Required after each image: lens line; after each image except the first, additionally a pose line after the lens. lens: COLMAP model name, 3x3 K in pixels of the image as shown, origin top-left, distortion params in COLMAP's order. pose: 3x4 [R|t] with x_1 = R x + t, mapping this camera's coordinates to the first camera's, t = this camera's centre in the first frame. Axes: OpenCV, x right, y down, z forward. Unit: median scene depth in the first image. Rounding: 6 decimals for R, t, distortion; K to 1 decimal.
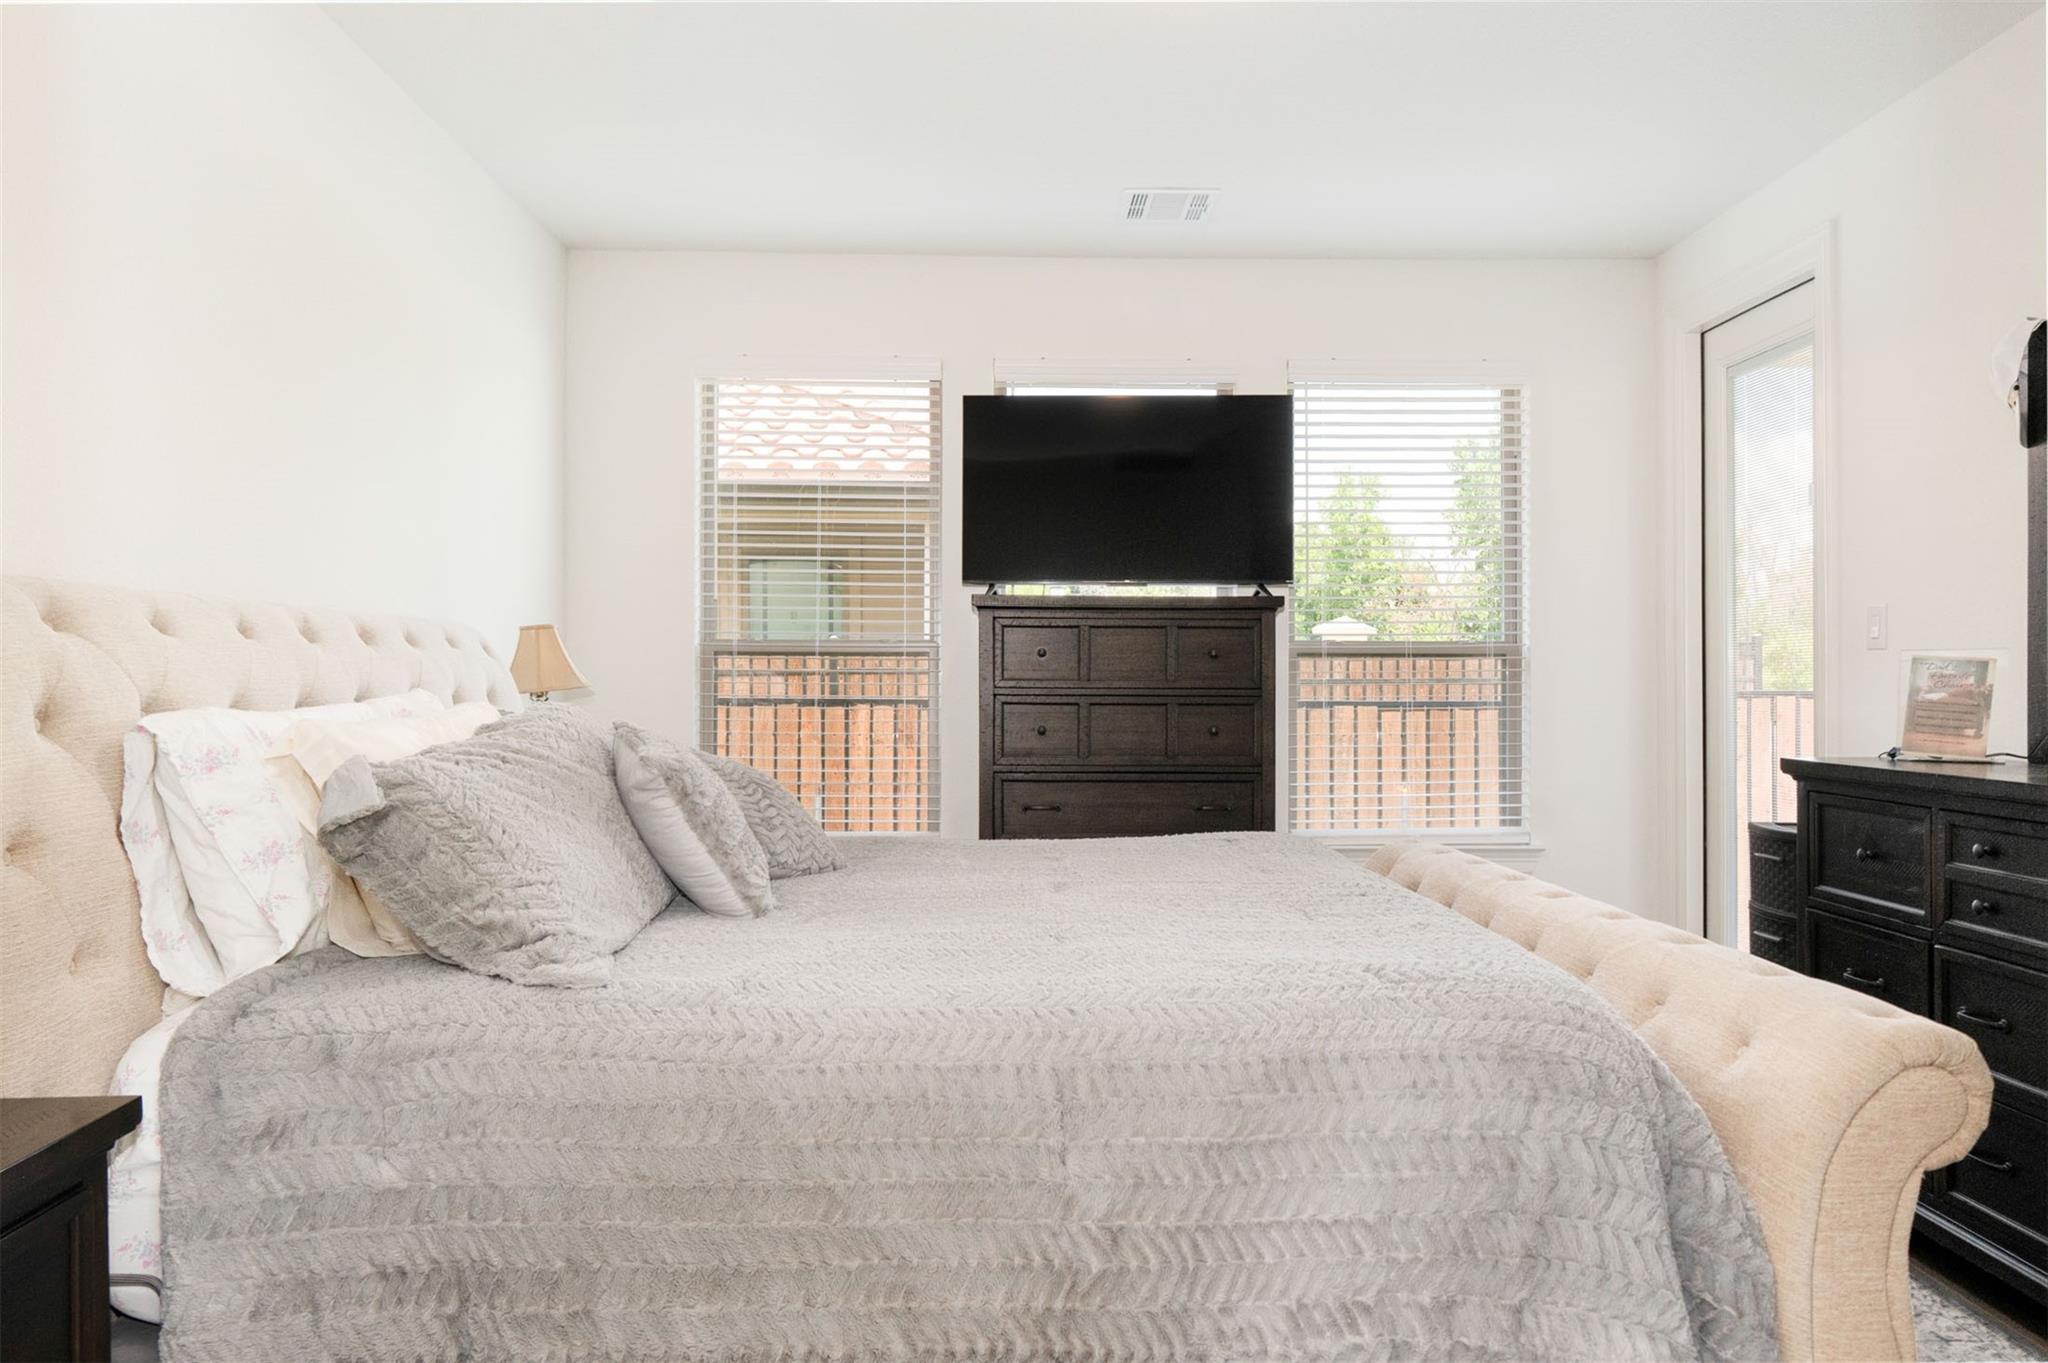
lens RADIAL K [[1436.5, 0, 1005.1], [0, 1436.5, 674.9], [0, 0, 1]] dist [0.002352, -0.000017]
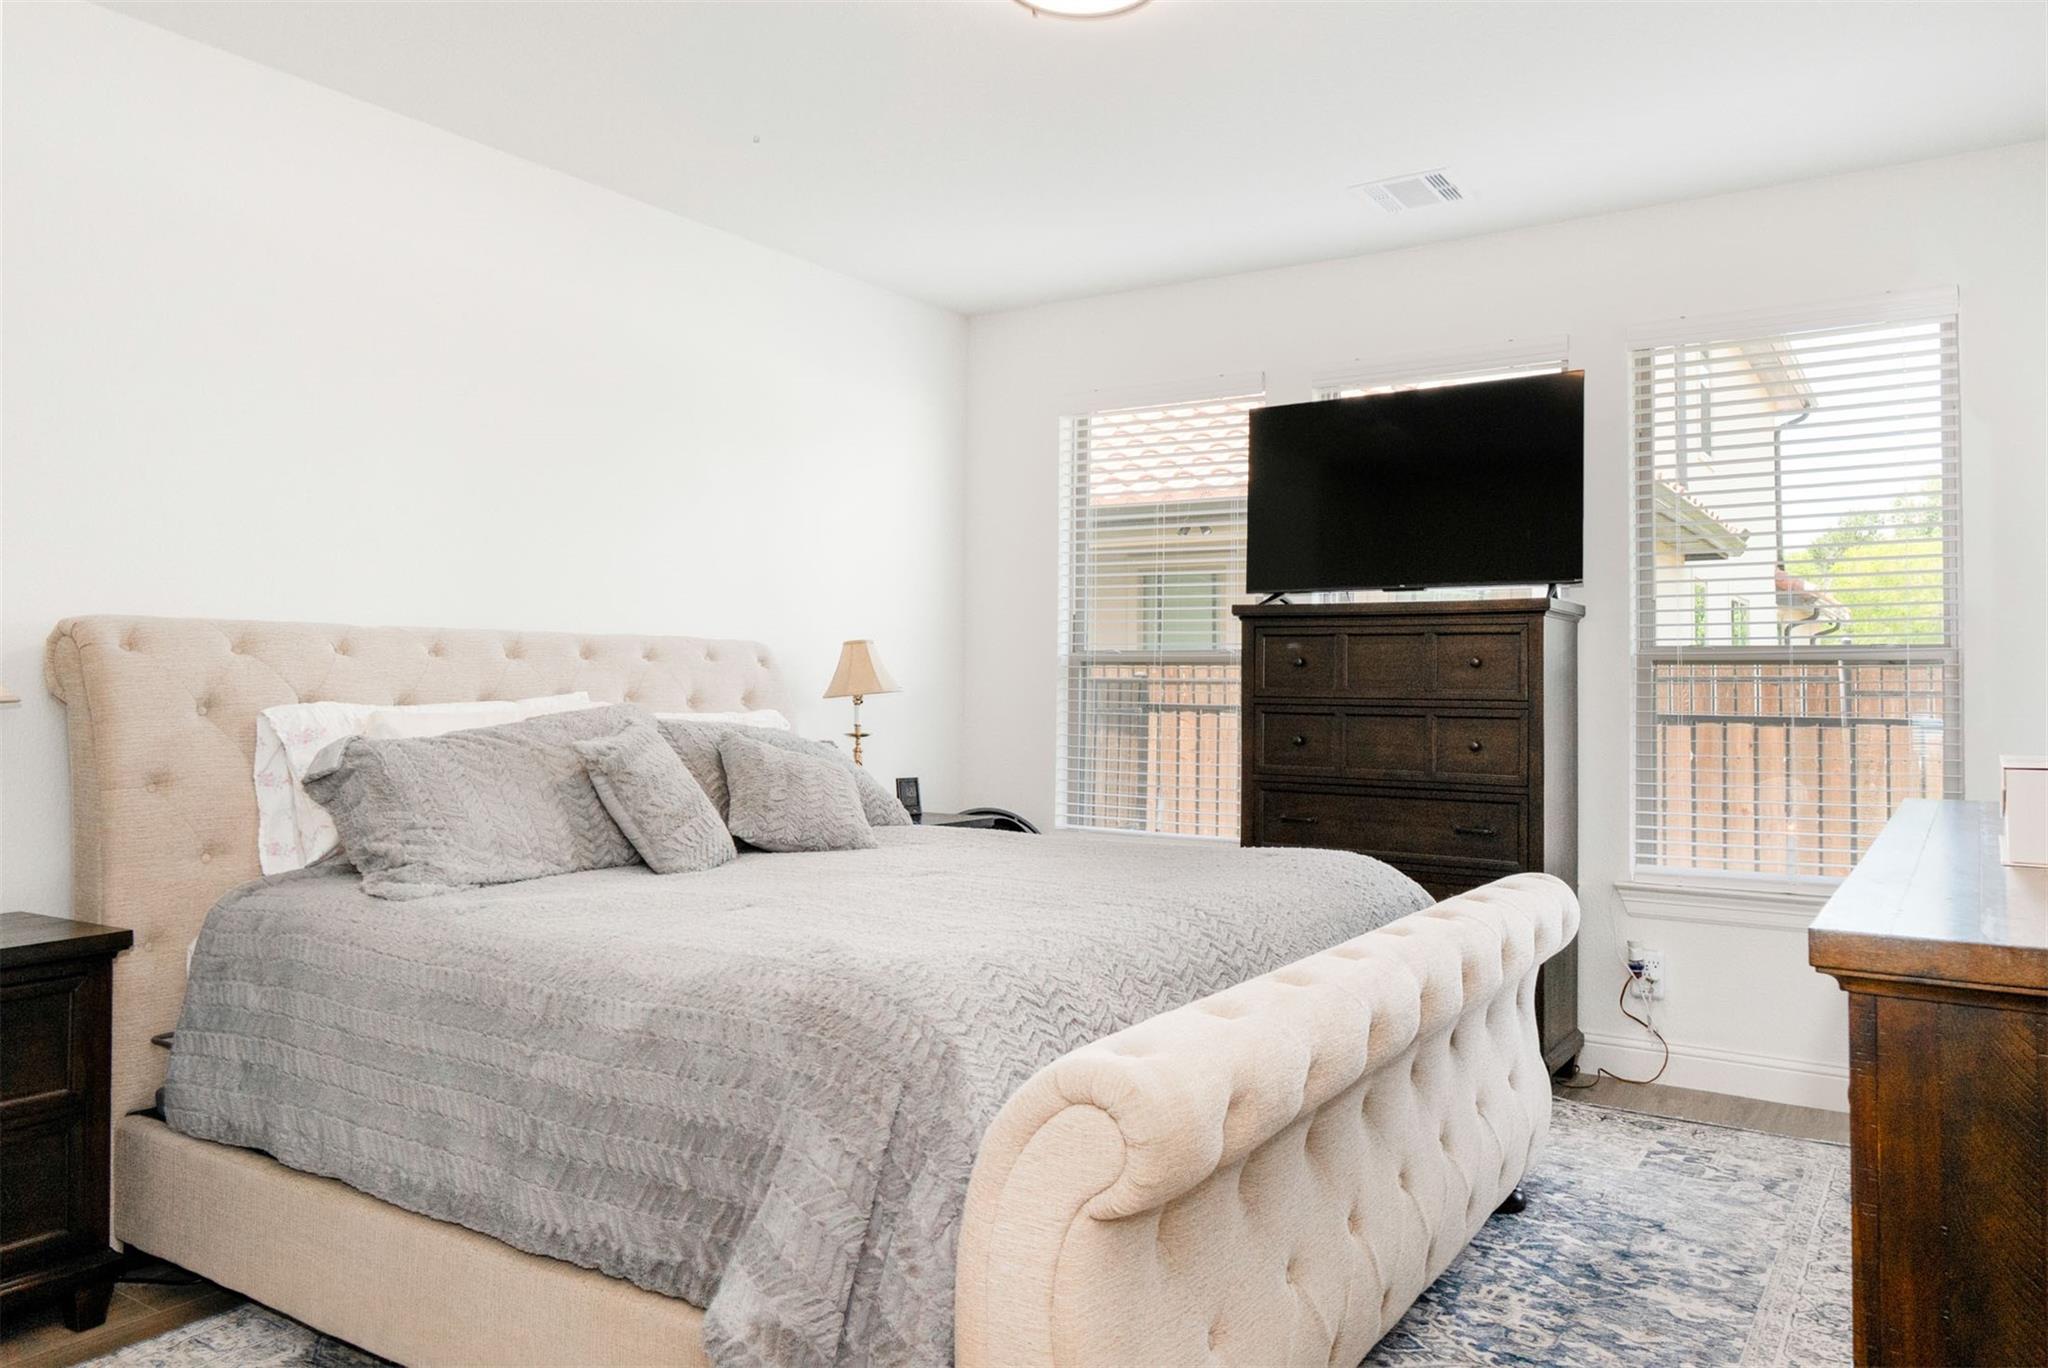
lens RADIAL K [[1436.5, 0, 1005.1], [0, 1436.5, 677.4], [0, 0, 1]] dist [0.002352, -0.000017]
pose [[0.815508, 0.002538, -0.578741, 0.400672], [-0.004754, 0.999986, -0.002315, -0.001492], [0.578727, 0.004639, 0.815508, 0.070825]]
